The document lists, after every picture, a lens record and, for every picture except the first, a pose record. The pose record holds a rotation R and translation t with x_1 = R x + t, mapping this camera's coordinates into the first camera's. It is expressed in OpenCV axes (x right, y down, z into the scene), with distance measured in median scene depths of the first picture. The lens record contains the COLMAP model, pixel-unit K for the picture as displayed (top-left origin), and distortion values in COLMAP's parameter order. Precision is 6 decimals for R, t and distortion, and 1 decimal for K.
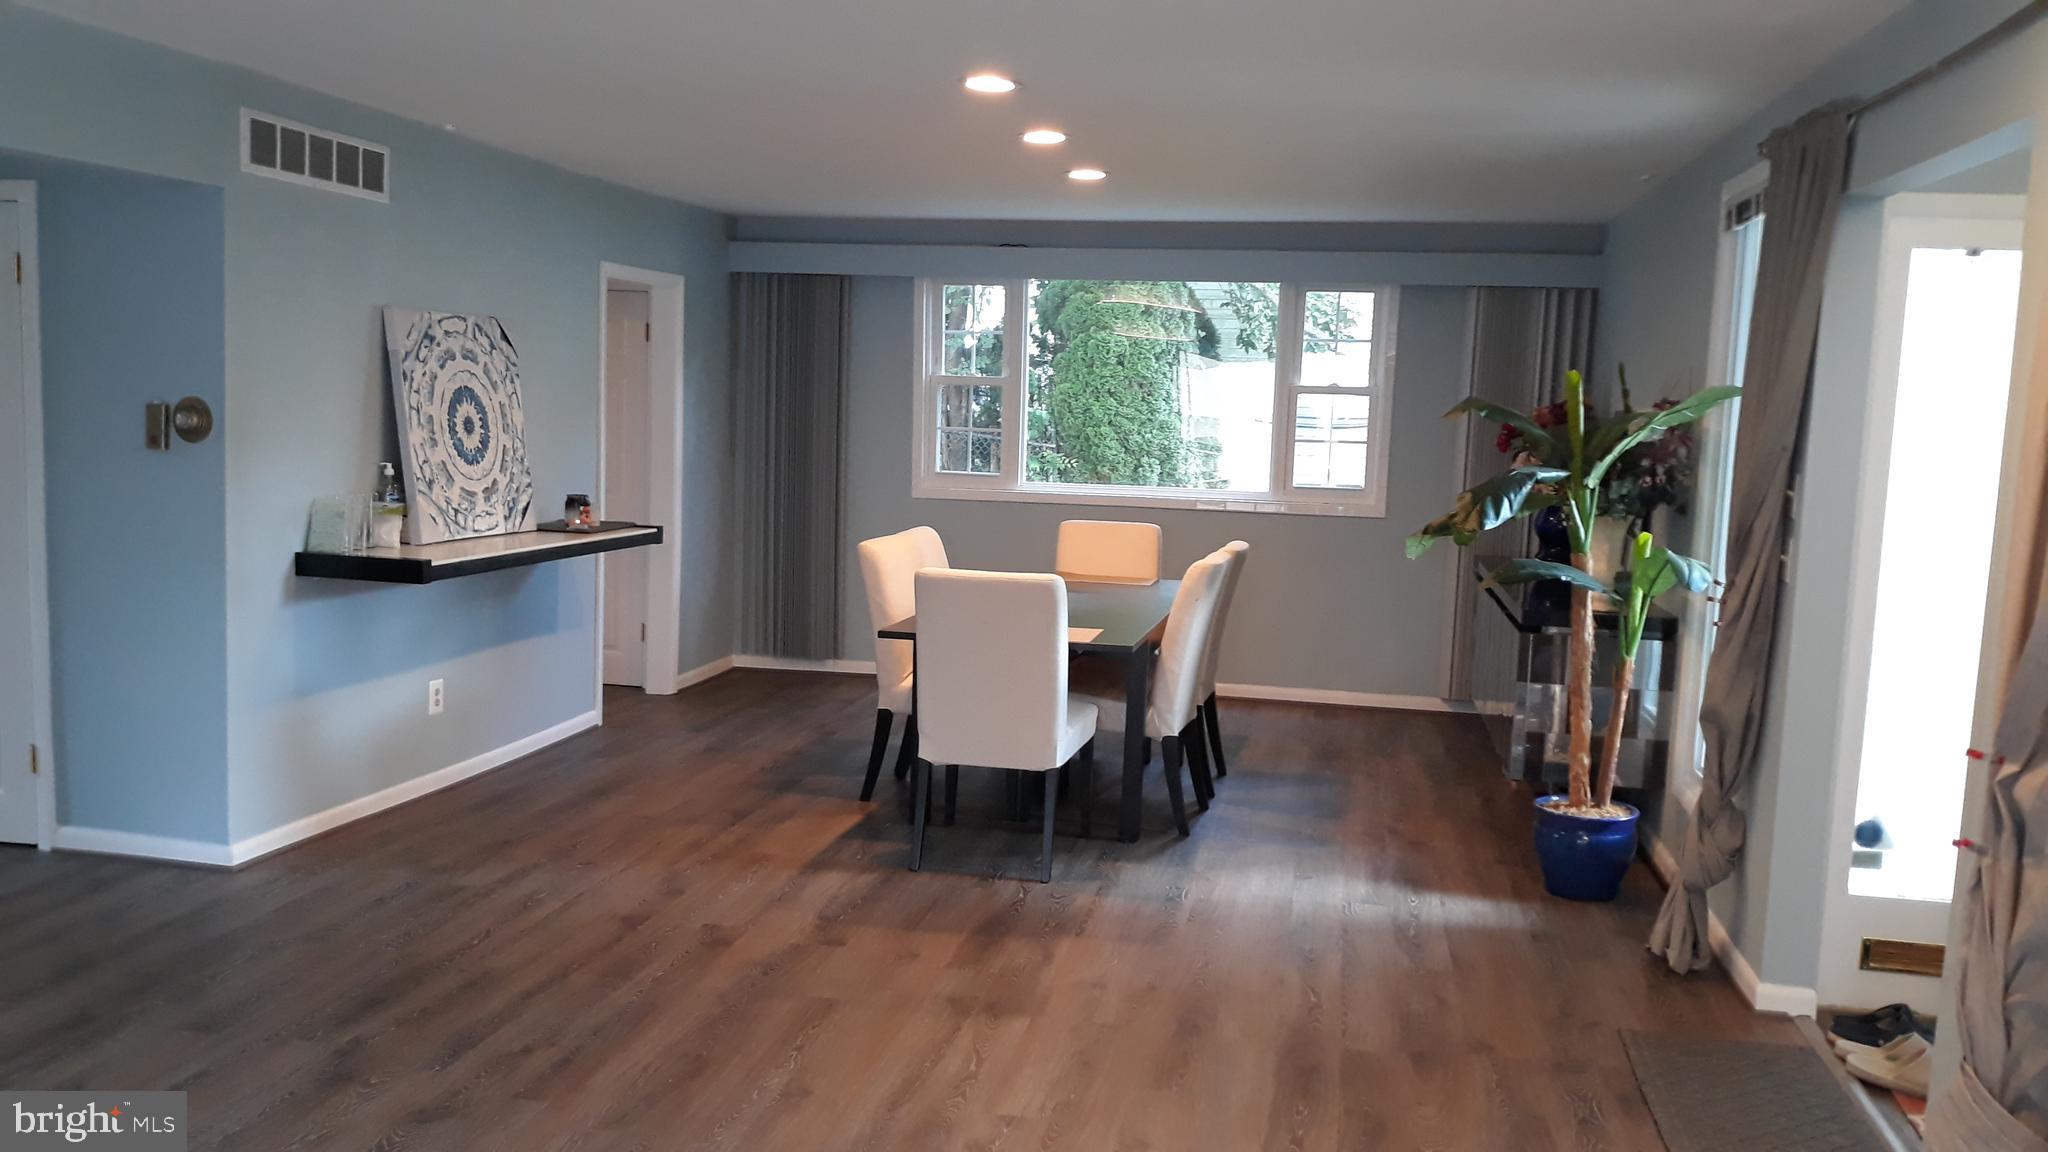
lens RADIAL K [[1695.8, 0, 1023.7], [0, 1695.8, 579.6], [0, 0, 1]] dist [-0.014315, -0.009667]
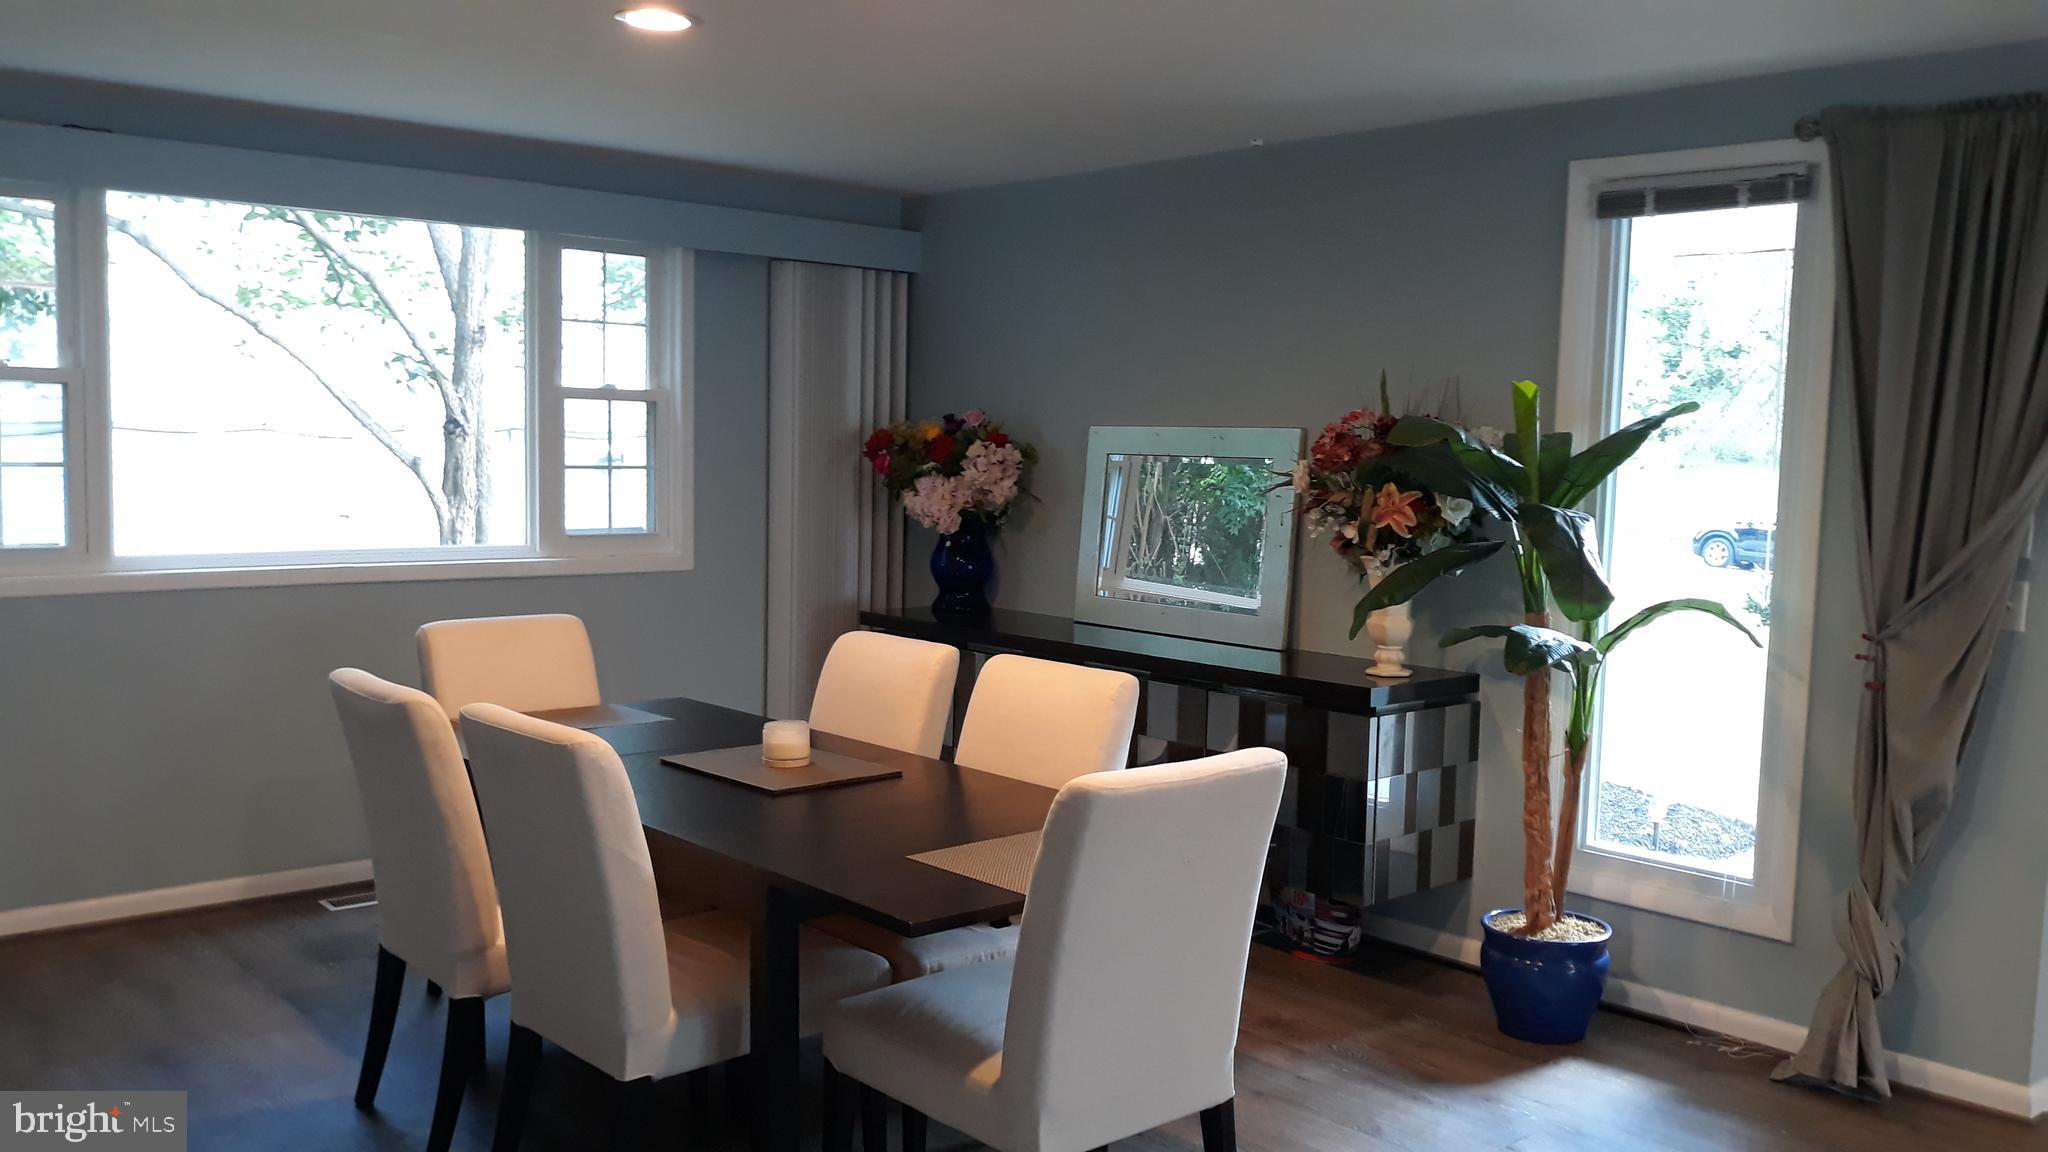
lens RADIAL K [[1695.8, 0, 1009.0], [0, 1695.8, 577.7], [0, 0, 1]] dist [-0.014315, -0.009667]
pose [[0.602634, -0.091056, 0.792806, -0.279016], [0.085325, 0.995126, 0.049435, -0.056616], [-0.793443, 0.037854, 0.607466, 0.446317]]
